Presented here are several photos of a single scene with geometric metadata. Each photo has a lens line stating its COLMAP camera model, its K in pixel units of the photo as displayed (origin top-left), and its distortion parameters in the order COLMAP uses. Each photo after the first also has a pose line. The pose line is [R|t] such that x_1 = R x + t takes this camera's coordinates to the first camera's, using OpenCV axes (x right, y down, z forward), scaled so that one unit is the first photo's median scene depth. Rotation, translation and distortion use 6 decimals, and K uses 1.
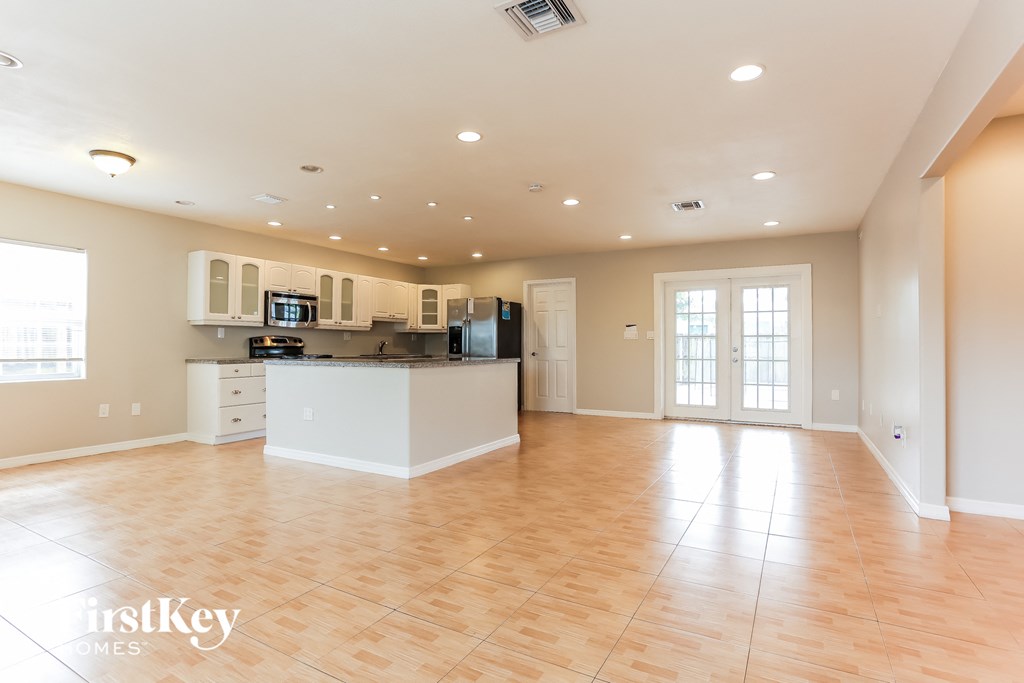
lens RADIAL K [[506.9, 0, 512.0], [0, 506.9, 341.5], [0, 0, 1]] dist [-0.001655, 0.000344]
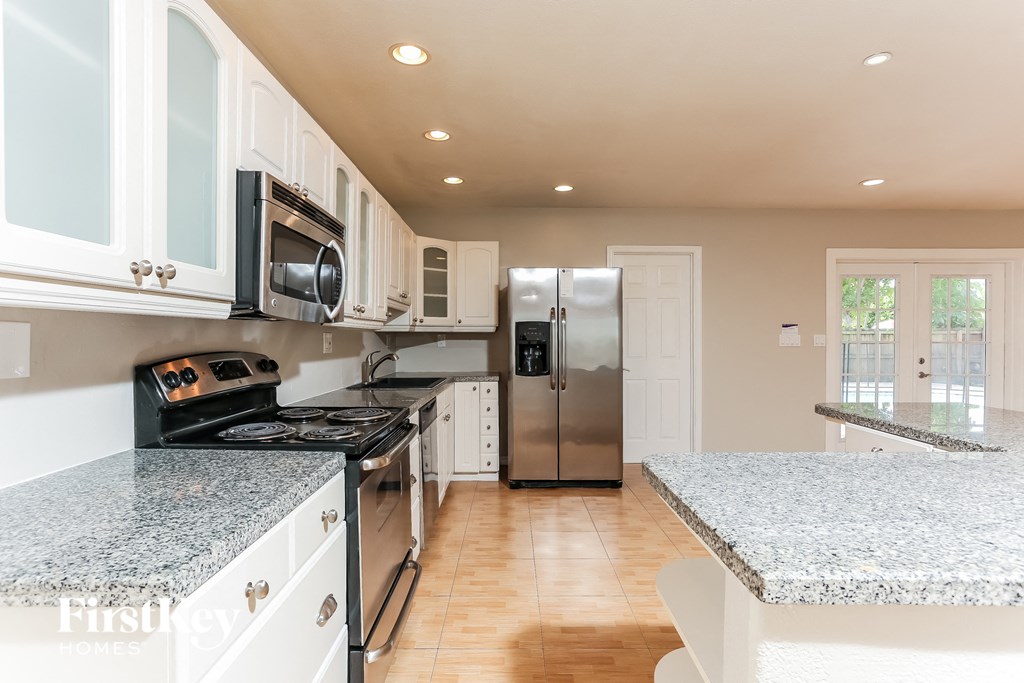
lens RADIAL K [[506.9, 0, 512.0], [0, 506.9, 341.5], [0, 0, 1]] dist [-0.001655, 0.000344]
pose [[0.886434, -0.001703, 0.462852, -0.456862], [-0.006899, 0.999834, 0.016893, -0.022914], [-0.462804, -0.018168, 0.886274, 0.688782]]
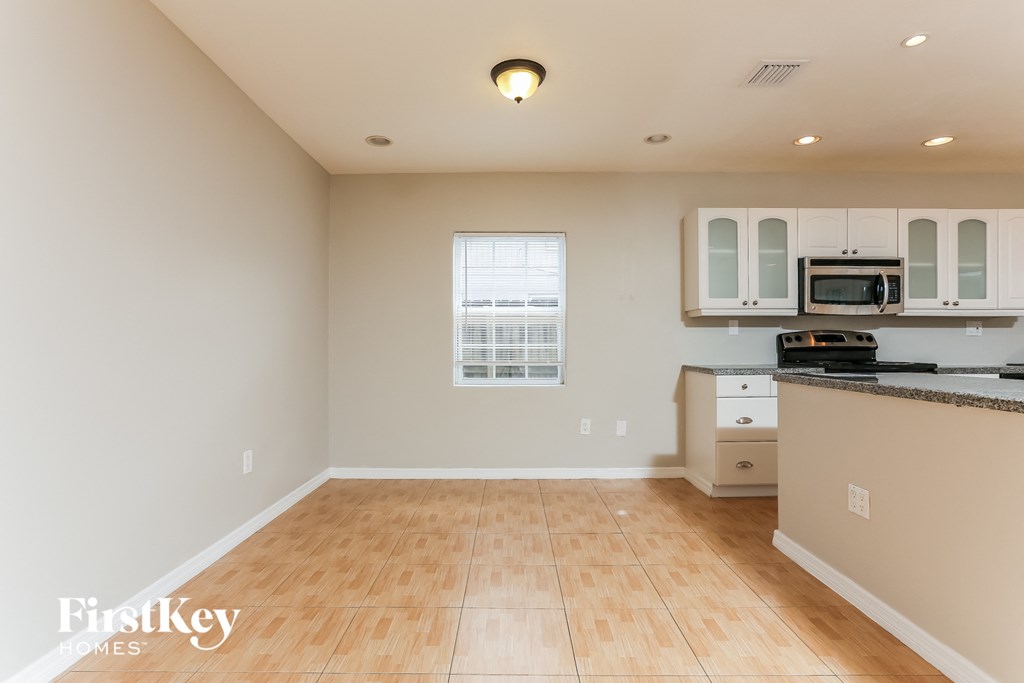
lens RADIAL K [[506.9, 0, 512.0], [0, 506.9, 341.5], [0, 0, 1]] dist [-0.001655, 0.000344]
pose [[0.477361, -0.018679, -0.878509, -0.104107], [0.010493, 0.999824, -0.015556, 0.008036], [0.878645, -0.001792, 0.477473, 0.370757]]
